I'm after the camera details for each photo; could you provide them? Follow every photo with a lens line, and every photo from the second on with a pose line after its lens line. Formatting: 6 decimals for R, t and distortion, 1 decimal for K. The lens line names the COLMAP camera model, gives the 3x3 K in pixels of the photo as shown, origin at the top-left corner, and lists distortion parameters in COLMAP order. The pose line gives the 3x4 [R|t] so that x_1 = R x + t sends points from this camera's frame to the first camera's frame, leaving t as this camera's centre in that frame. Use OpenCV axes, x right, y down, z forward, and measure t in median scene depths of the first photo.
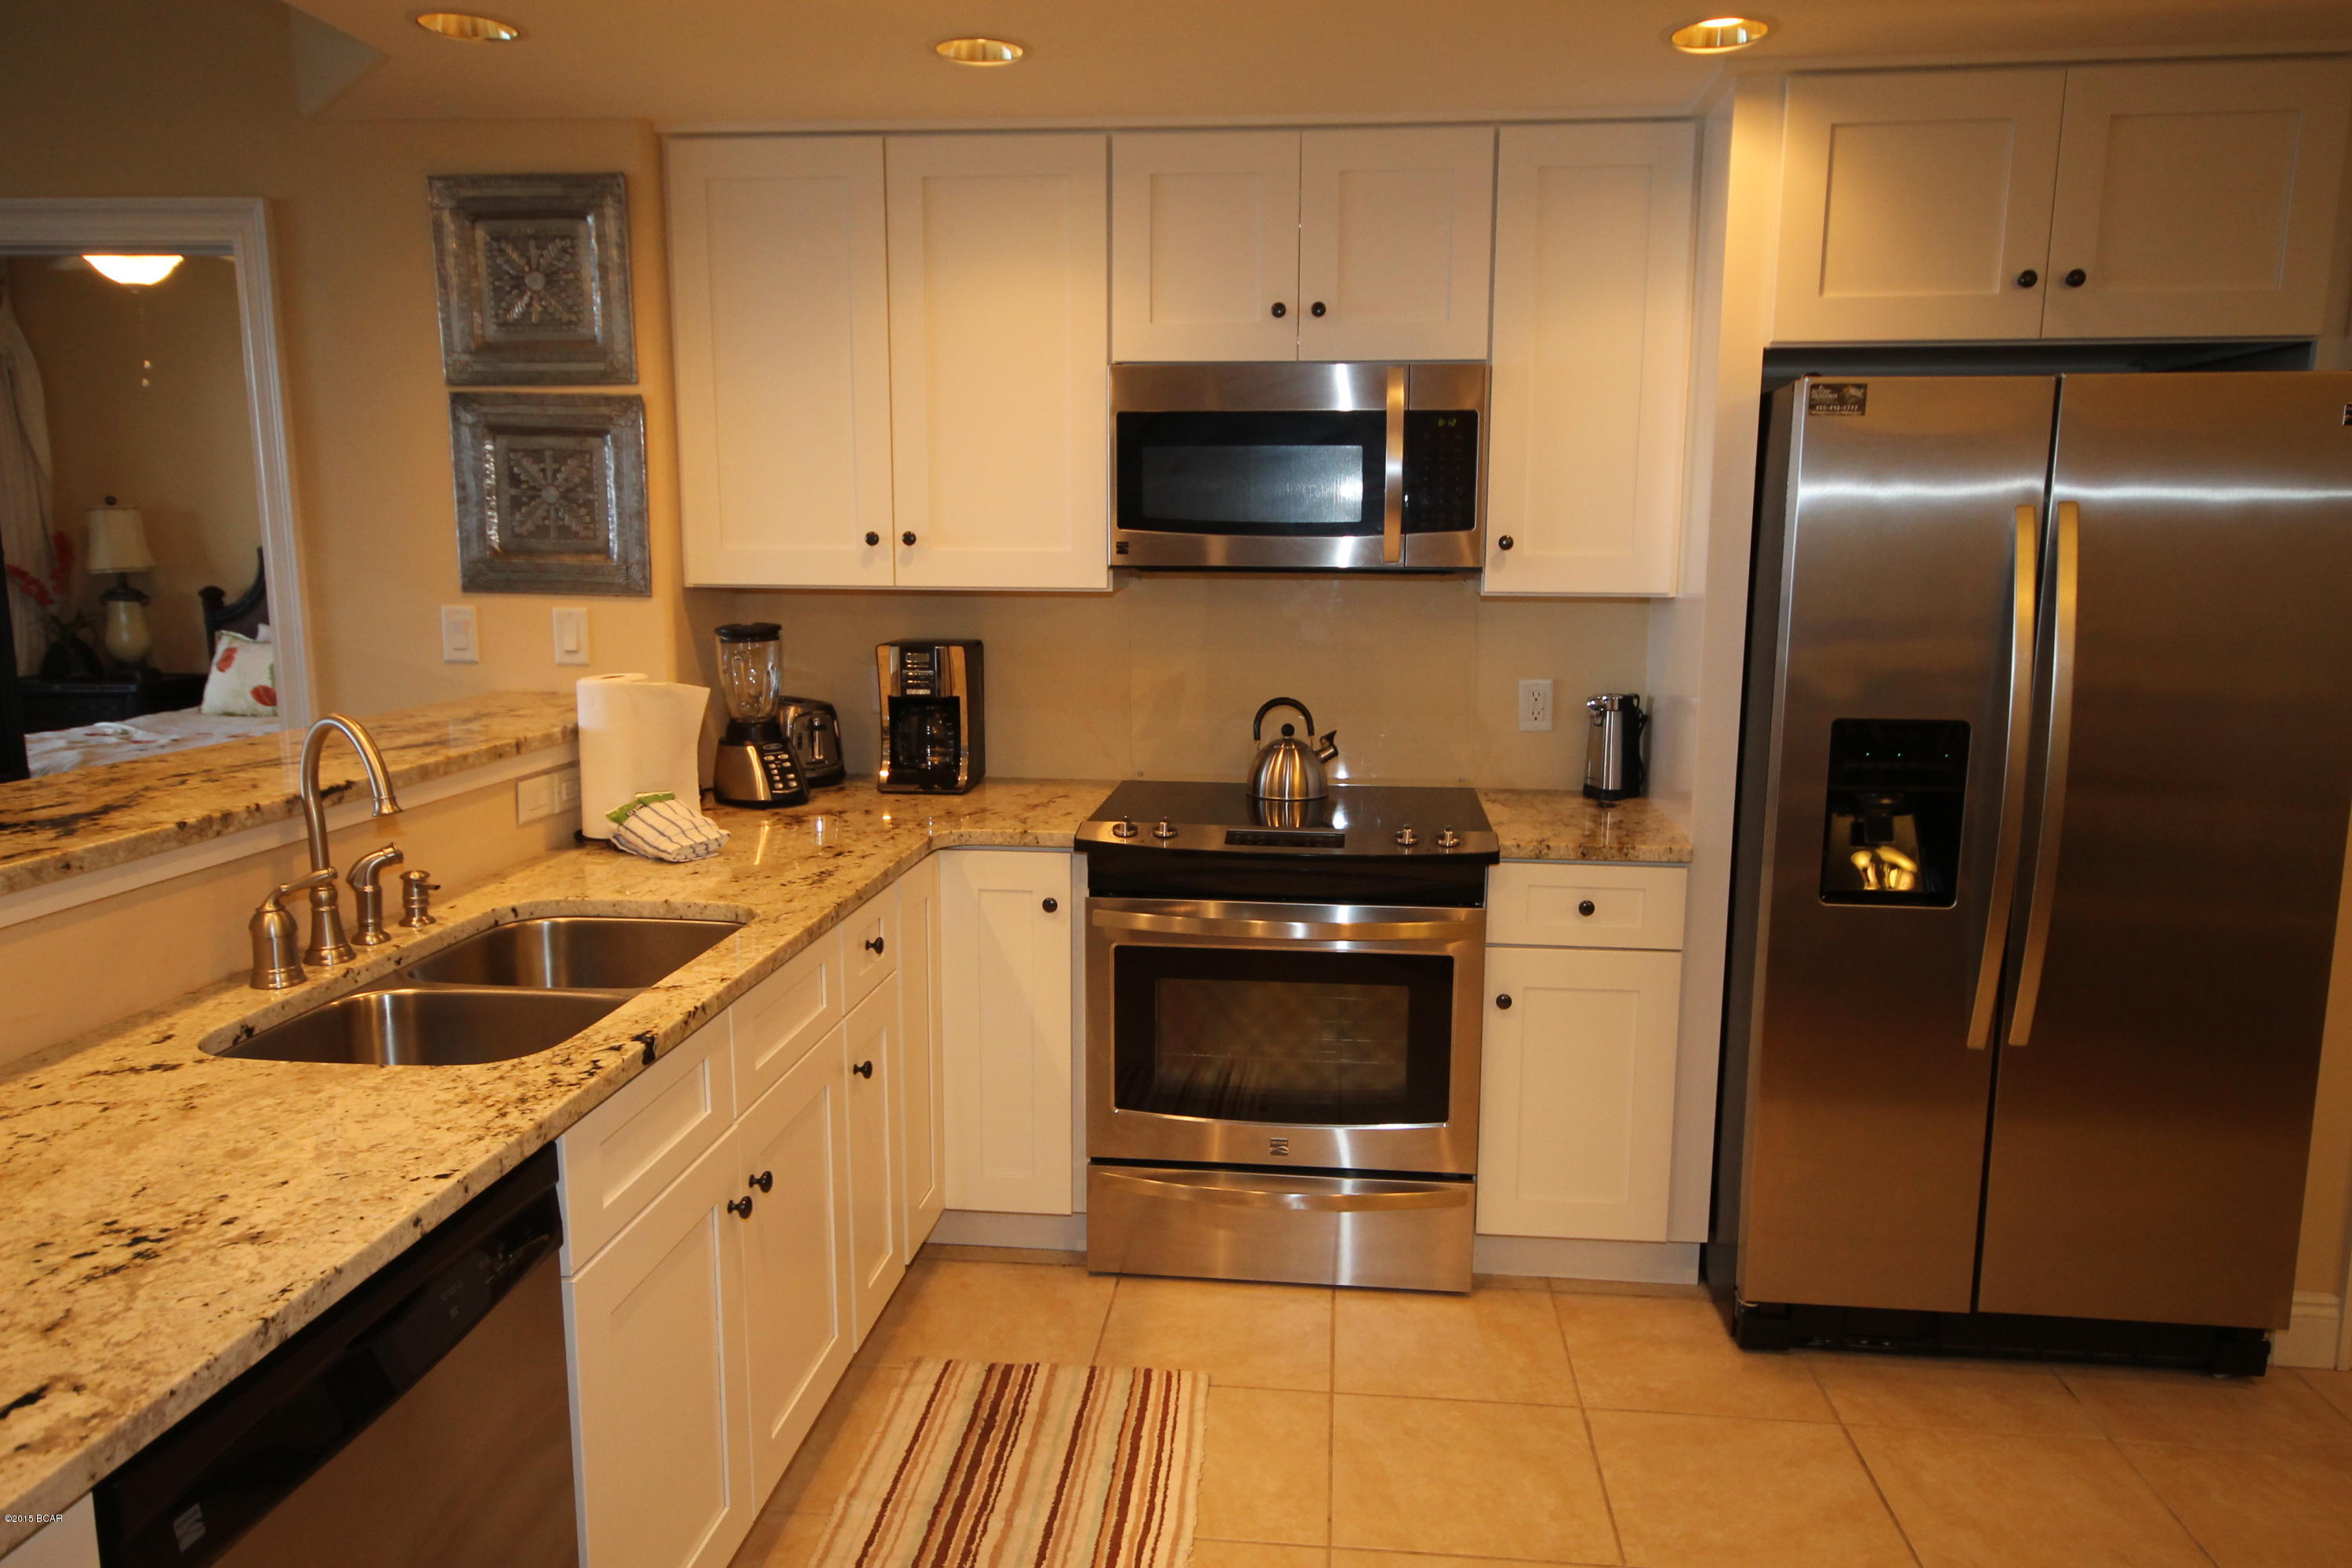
lens RADIAL K [[1609.4, 0, 1169.9], [0, 1609.4, 786.1], [0, 0, 1]] dist [0.020775, 0.015354]
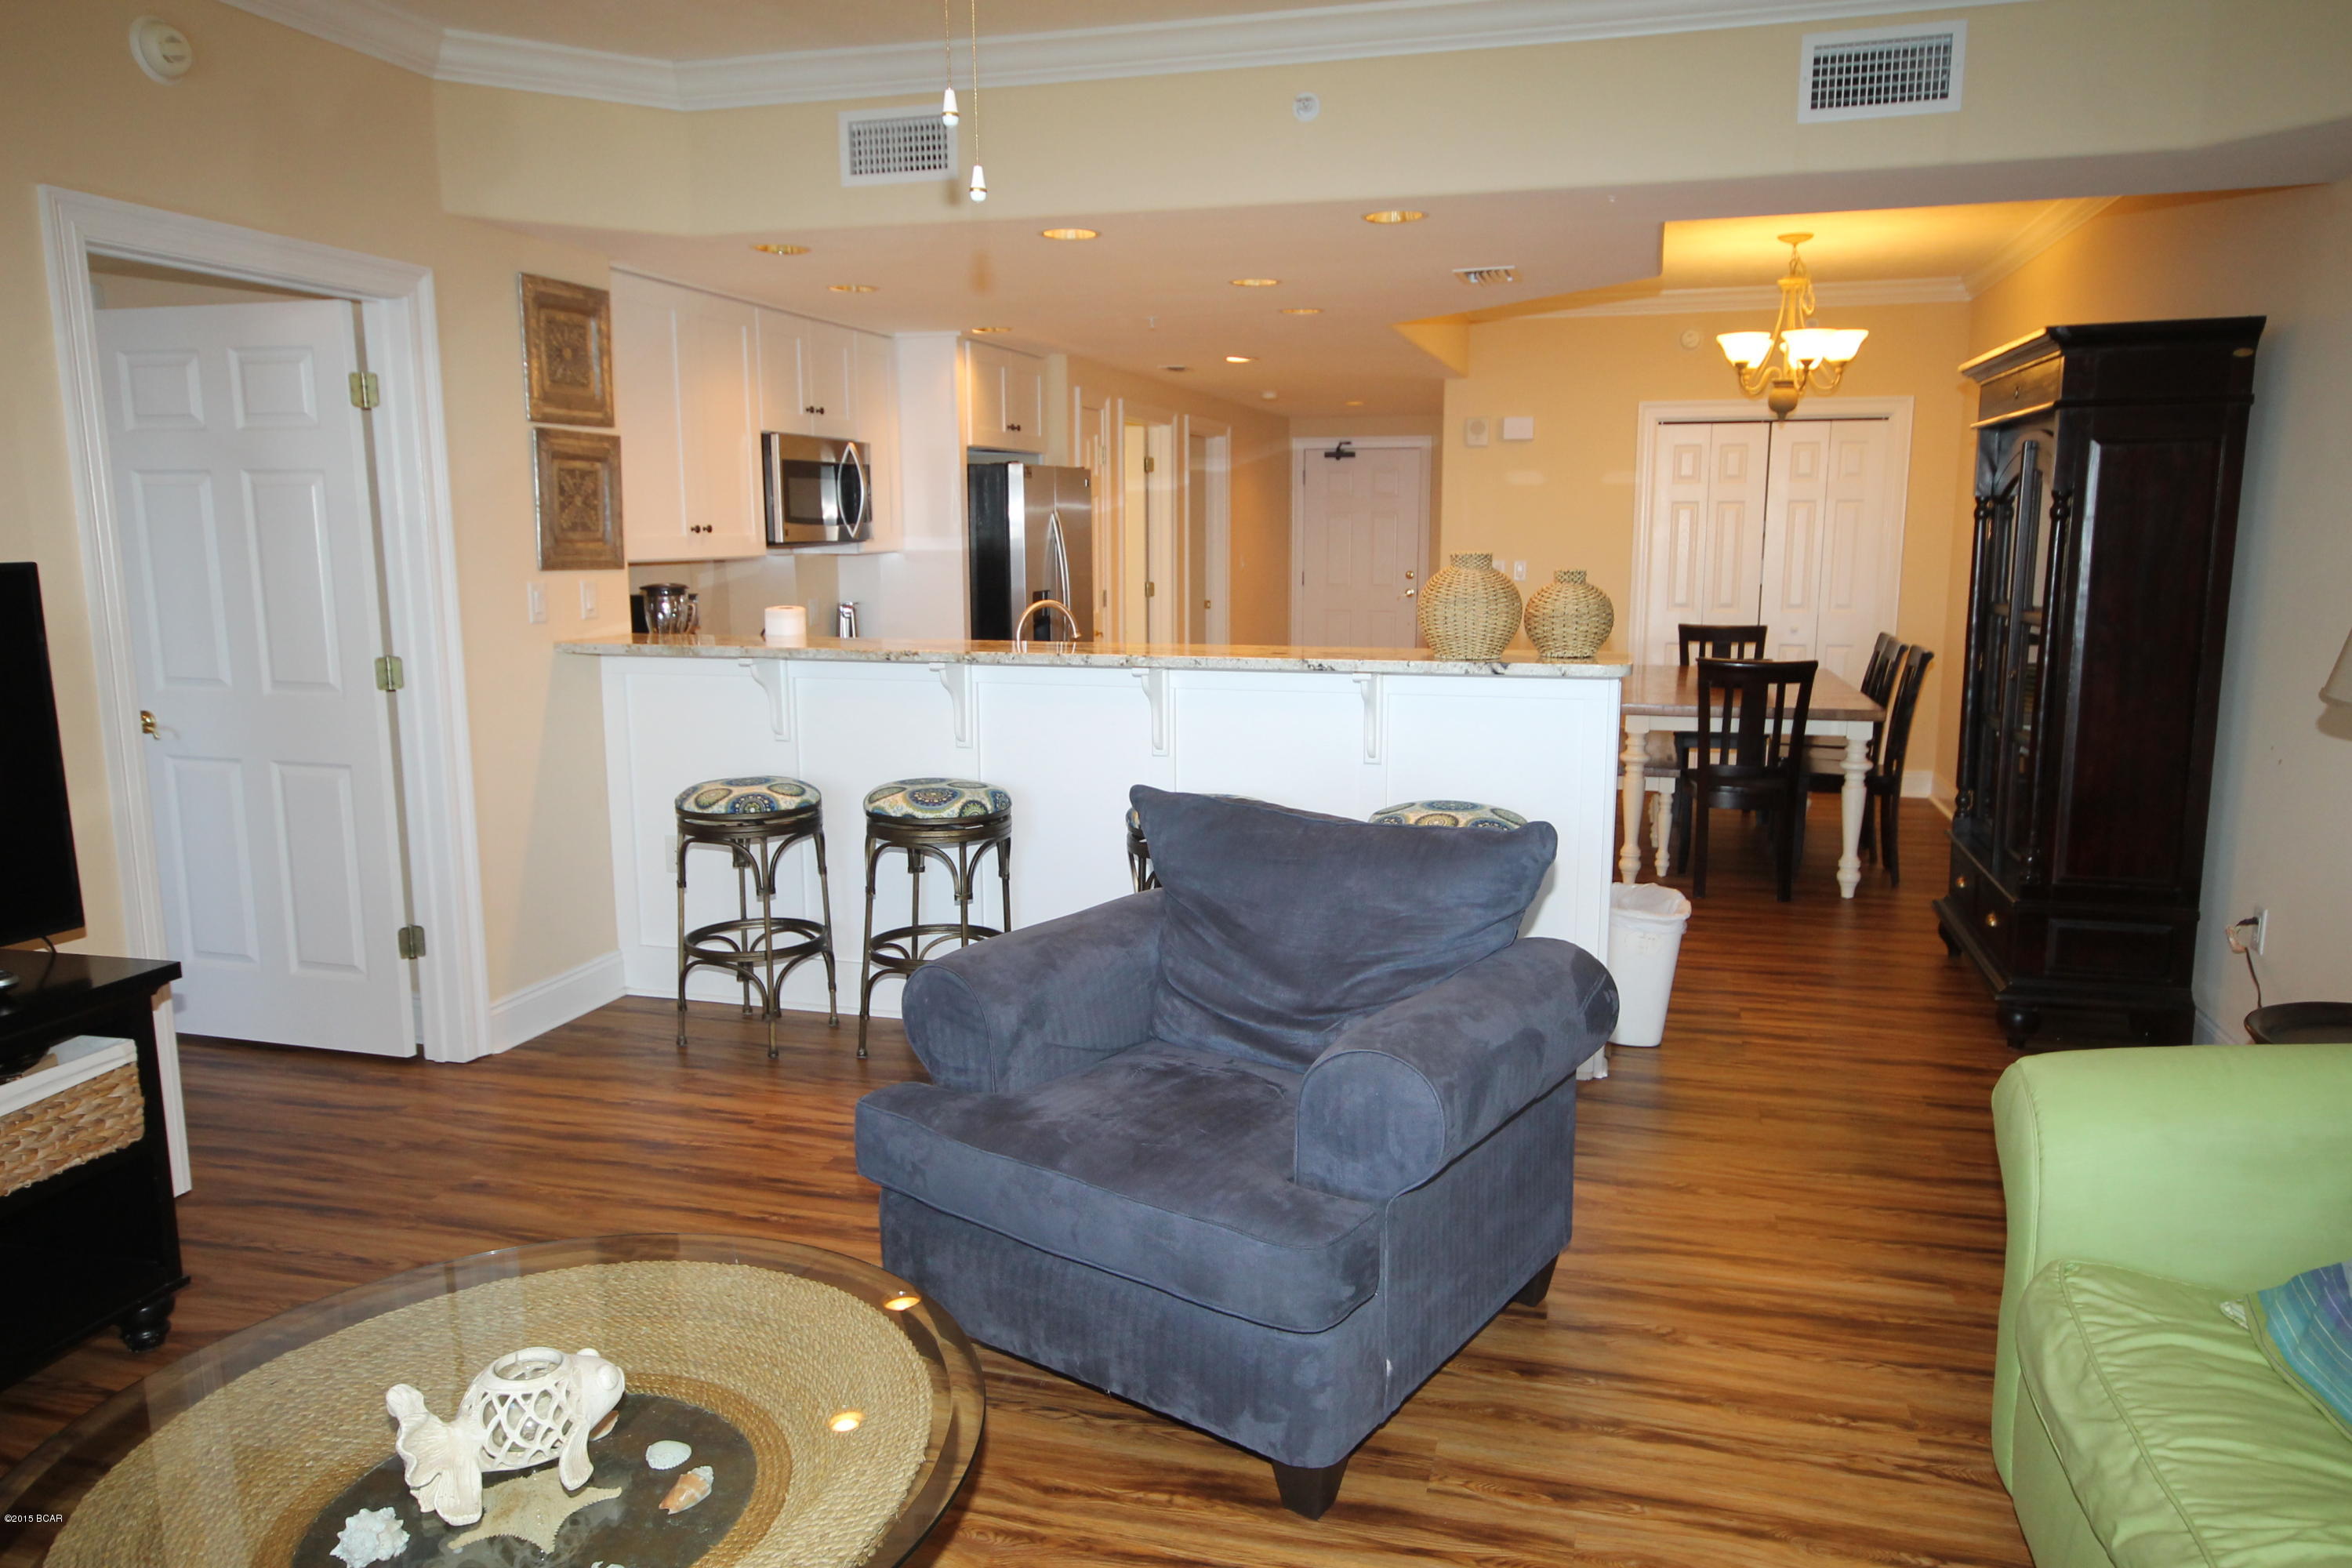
lens RADIAL K [[1609.4, 0, 1174.2], [0, 1609.4, 776.8], [0, 0, 1]] dist [0.020775, 0.015354]
pose [[0.143082, -0.156053, 0.977331, -1.313492], [0.162780, 0.977754, 0.132290, -0.032869], [-0.976233, 0.140162, 0.165301, 0.207957]]
